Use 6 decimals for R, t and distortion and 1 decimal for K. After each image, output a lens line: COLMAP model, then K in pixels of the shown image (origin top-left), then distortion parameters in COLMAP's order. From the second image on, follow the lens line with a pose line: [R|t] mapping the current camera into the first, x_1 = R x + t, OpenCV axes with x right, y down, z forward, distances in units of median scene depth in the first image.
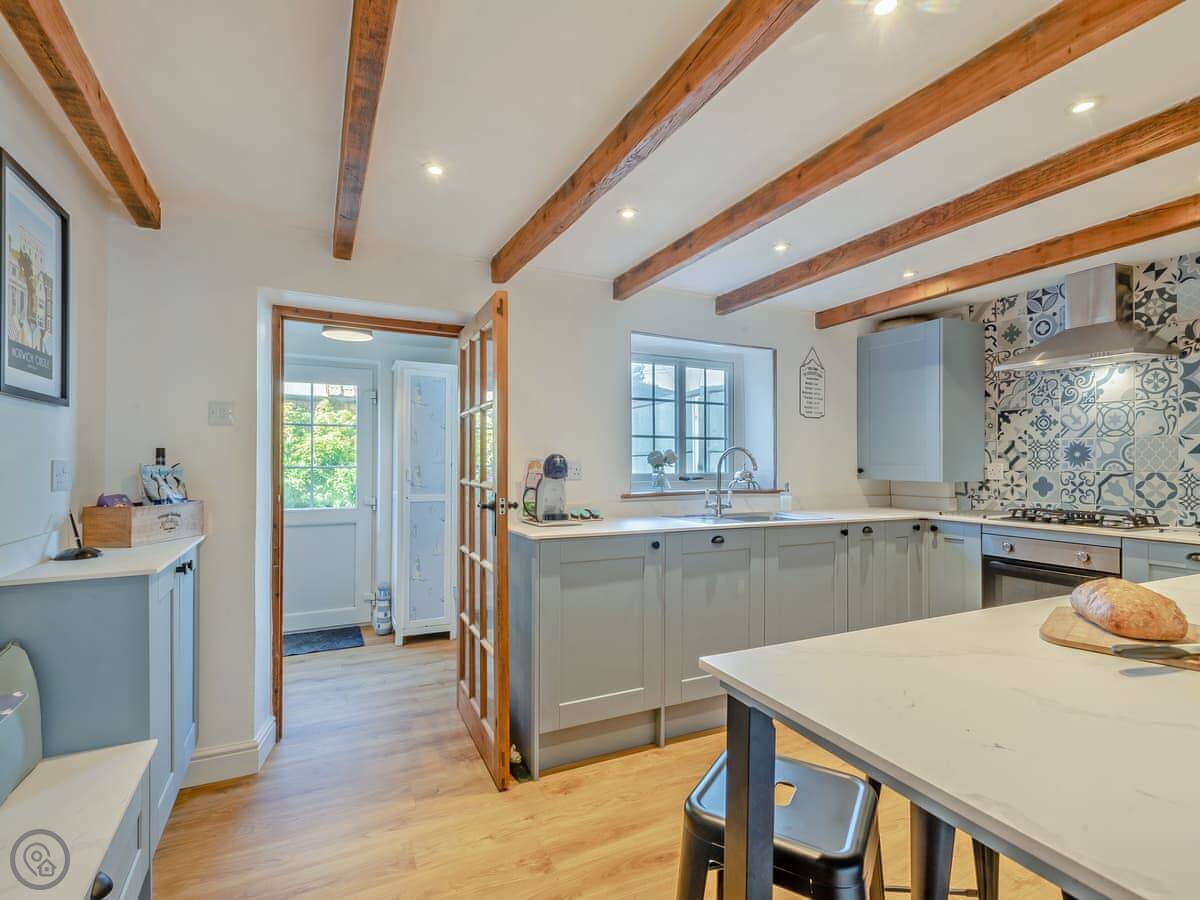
lens RADIAL K [[557.4, 0, 591.3], [0, 557.4, 448.9], [0, 0, 1]] dist [0.007660, -0.000124]
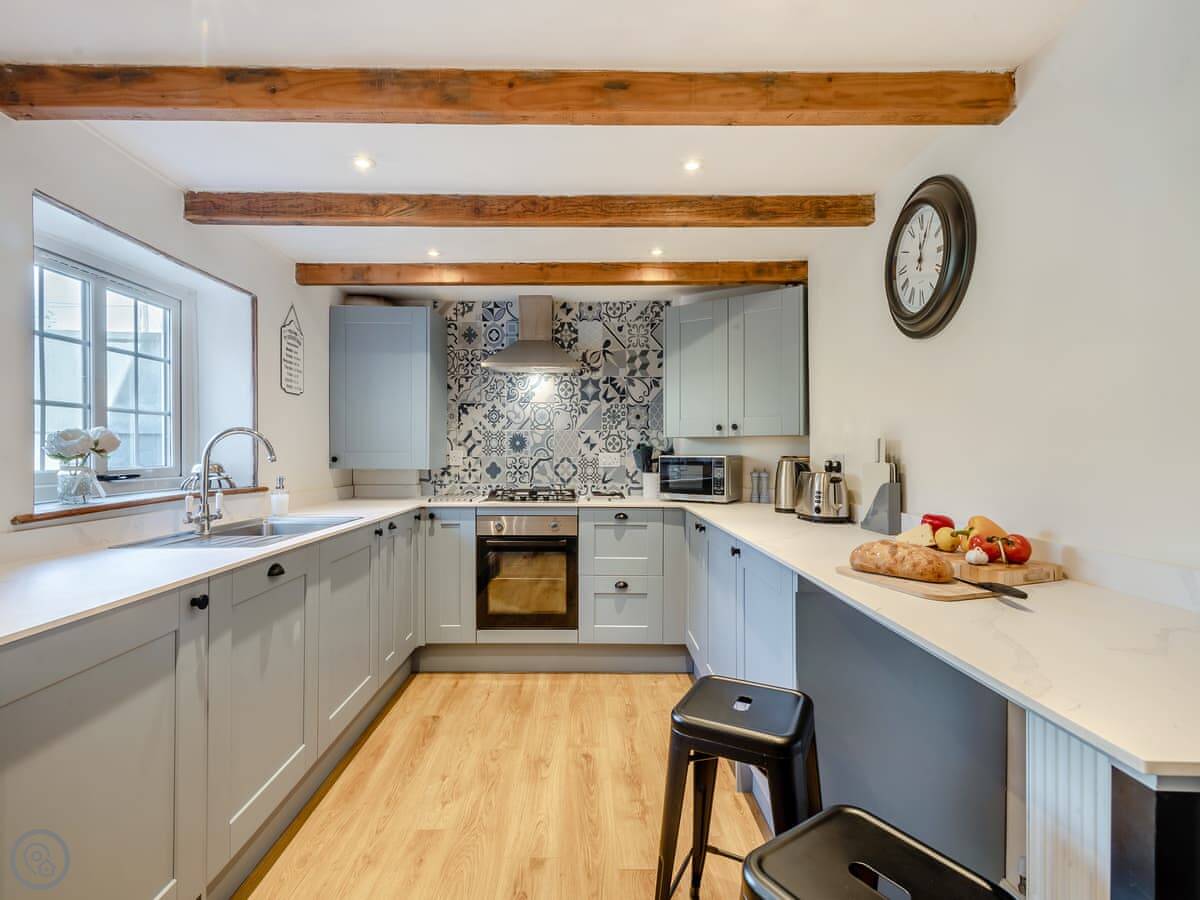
lens RADIAL K [[557.4, 0, 591.3], [0, 557.4, 448.9], [0, 0, 1]] dist [0.007660, -0.000124]
pose [[0.430738, -0.000050, 0.902477, -0.163646], [-0.022183, 0.999697, 0.010643, 0.005334], [-0.902205, -0.024604, 0.430606, 0.315123]]
